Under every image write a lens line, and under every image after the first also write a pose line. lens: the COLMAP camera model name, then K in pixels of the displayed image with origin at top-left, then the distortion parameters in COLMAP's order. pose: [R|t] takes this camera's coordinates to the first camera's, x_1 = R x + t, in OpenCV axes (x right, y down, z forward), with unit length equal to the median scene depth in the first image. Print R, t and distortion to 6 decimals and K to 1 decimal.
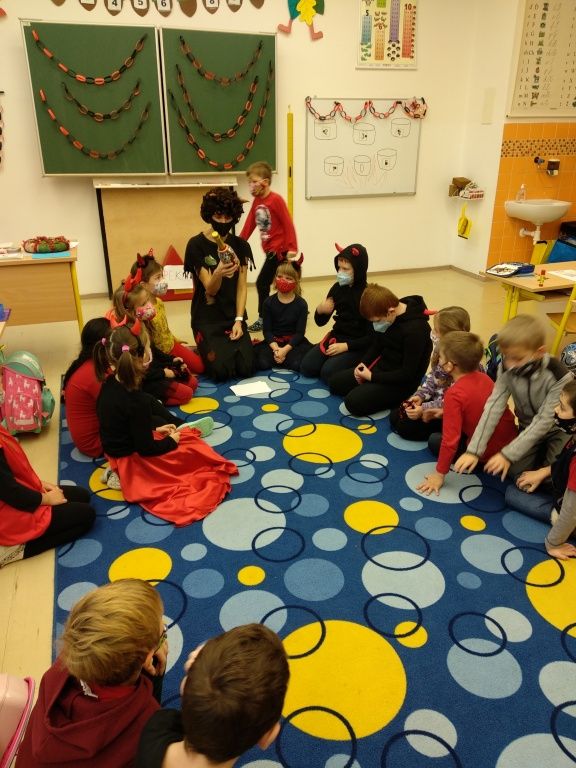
lens RADIAL K [[585.3, 0, 291.3], [0, 585.3, 384.5], [0, 0, 1]] dist [0.007155, -0.009871]
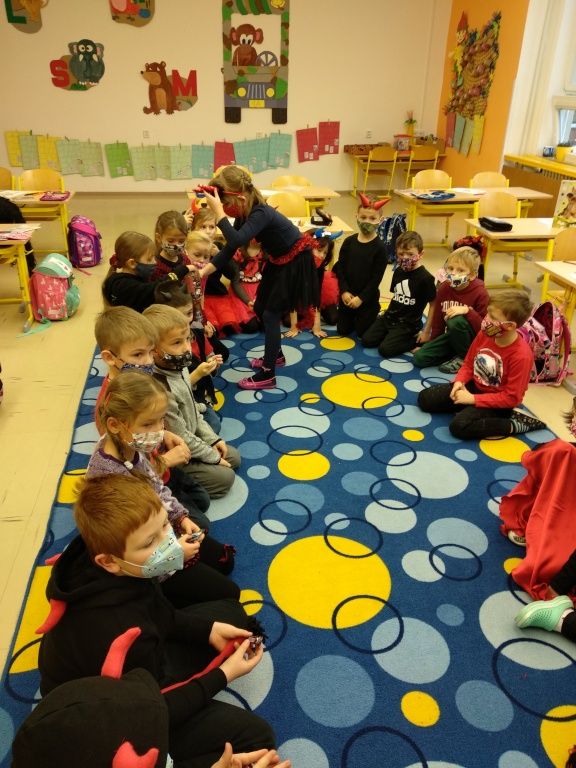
lens RADIAL K [[586.9, 0, 288.0], [0, 586.9, 384.0], [0, 0, 1]] dist [0.011421, -0.008349]
pose [[-0.987368, -0.078929, 0.137382, 0.033419], [0.054473, 0.645119, 0.762138, -0.697291], [-0.148782, 0.759995, -0.632670, 1.628021]]
